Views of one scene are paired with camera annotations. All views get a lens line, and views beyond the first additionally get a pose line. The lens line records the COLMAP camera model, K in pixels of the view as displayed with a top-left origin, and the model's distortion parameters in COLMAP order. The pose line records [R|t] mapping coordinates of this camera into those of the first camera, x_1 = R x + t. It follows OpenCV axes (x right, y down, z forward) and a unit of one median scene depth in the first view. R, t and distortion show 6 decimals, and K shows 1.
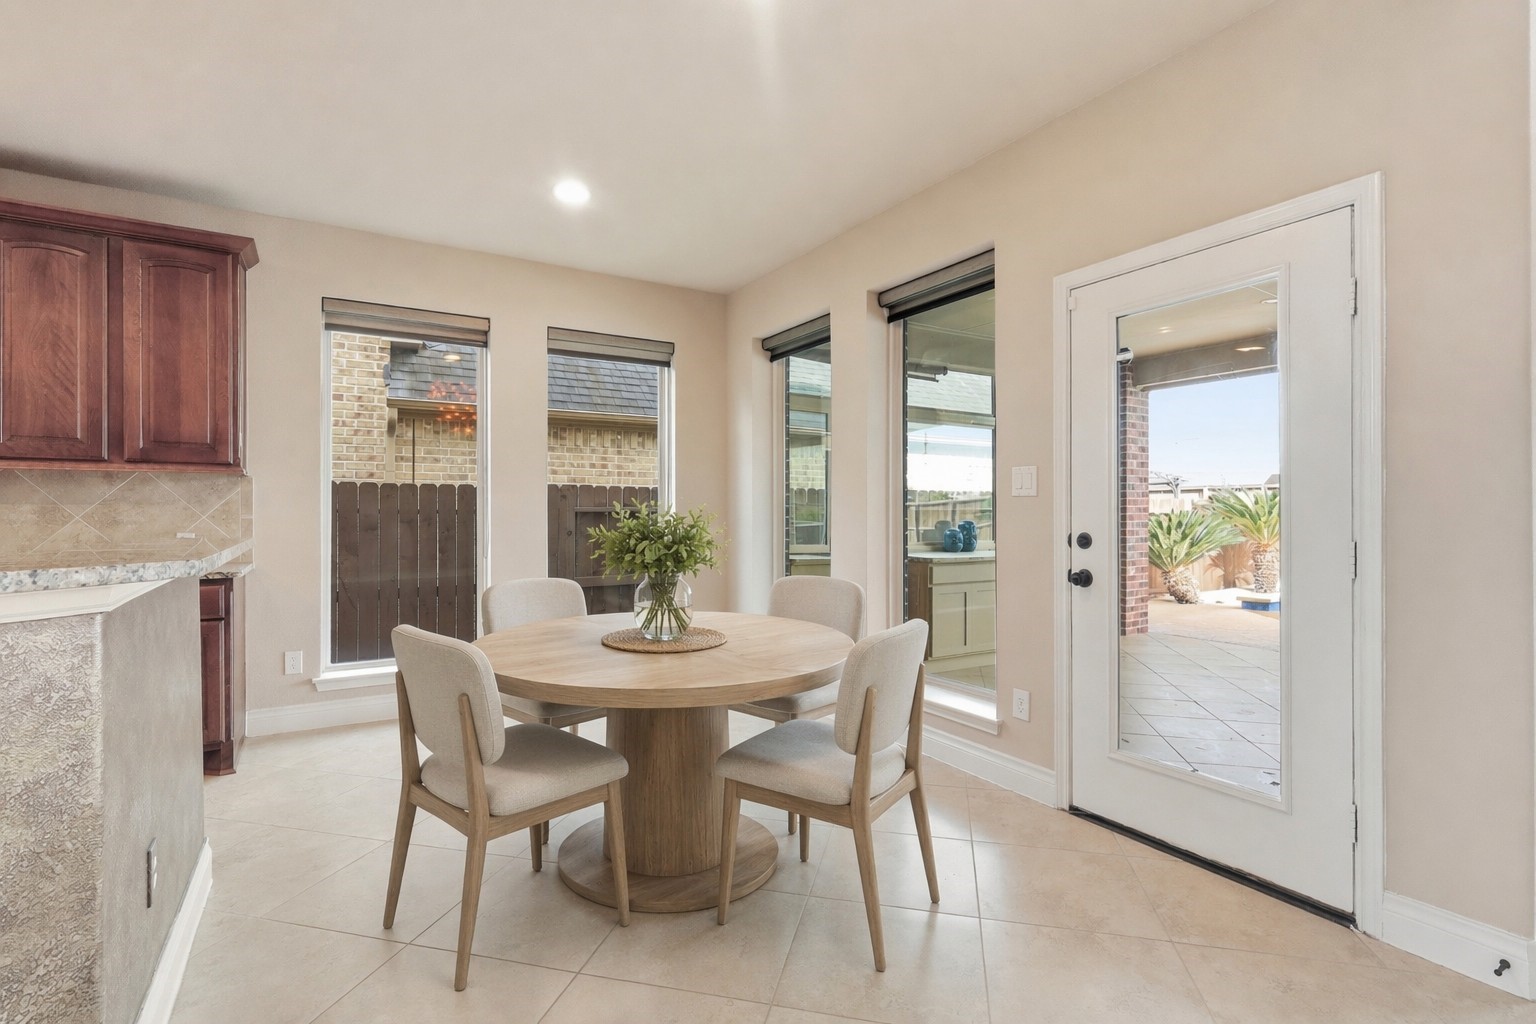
lens RADIAL K [[722.0, 0, 757.6], [0, 722.0, 510.6], [0, 0, 1]] dist [-0.003734, 0.001400]
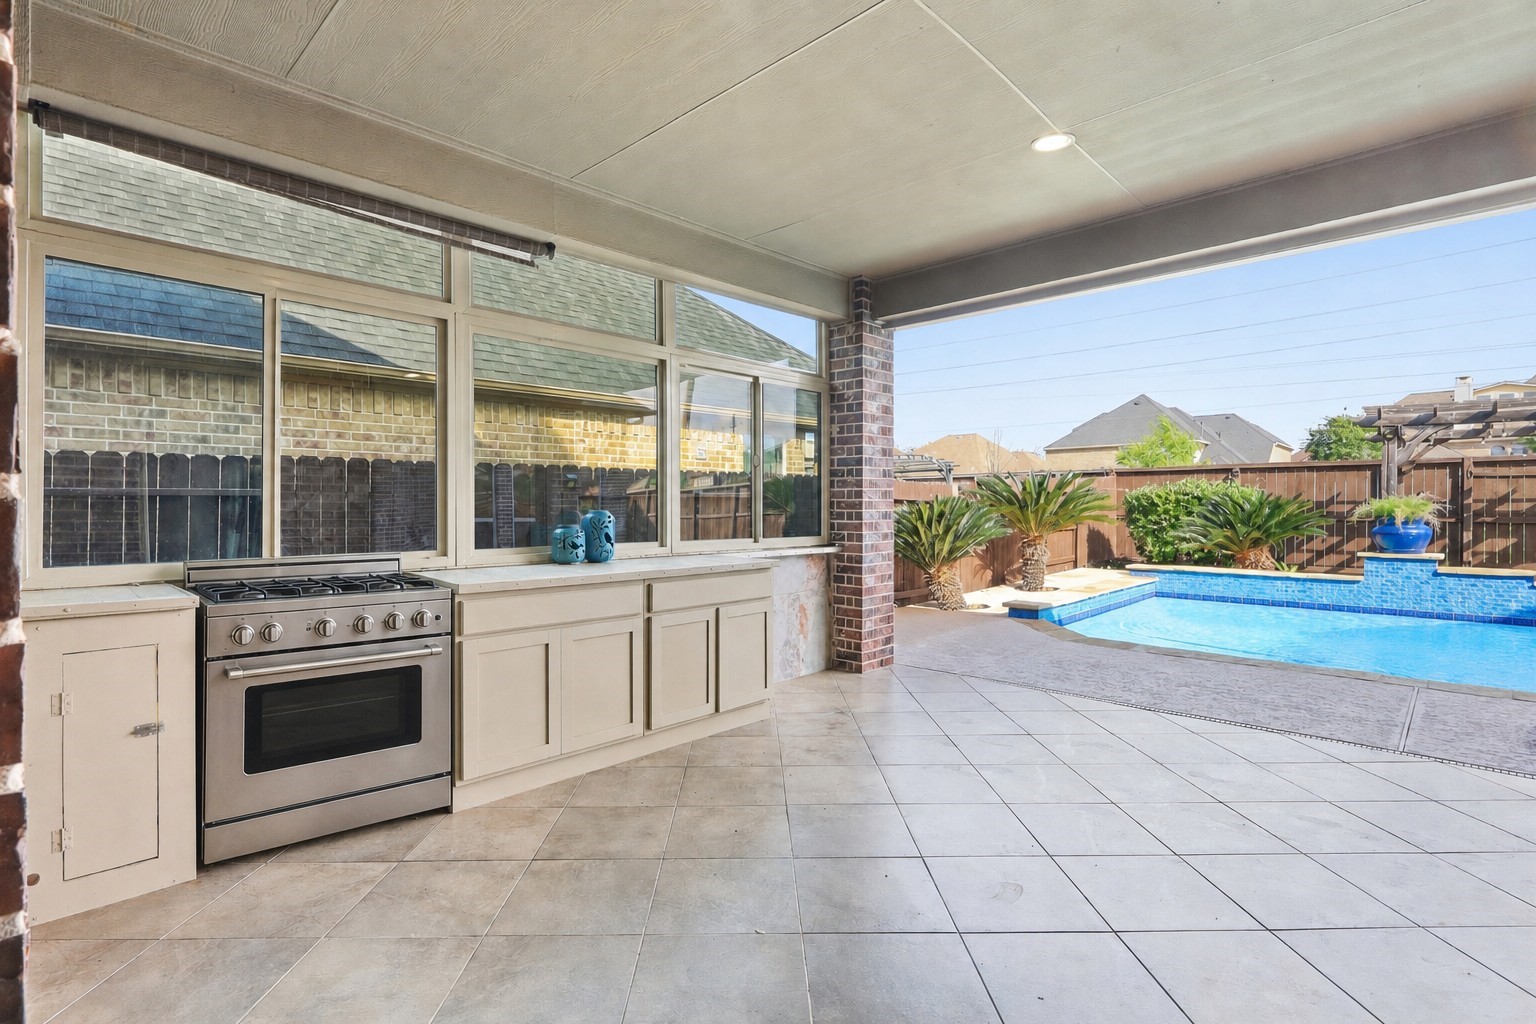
lens RADIAL K [[722.0, 0, 773.5], [0, 722.0, 508.9], [0, 0, 1]] dist [-0.003734, 0.001400]
pose [[0.963681, -0.002624, 0.267043, 0.234981], [0.000222, 0.999959, 0.009022, 0.006475], [-0.267055, -0.008635, 0.963643, 0.338783]]
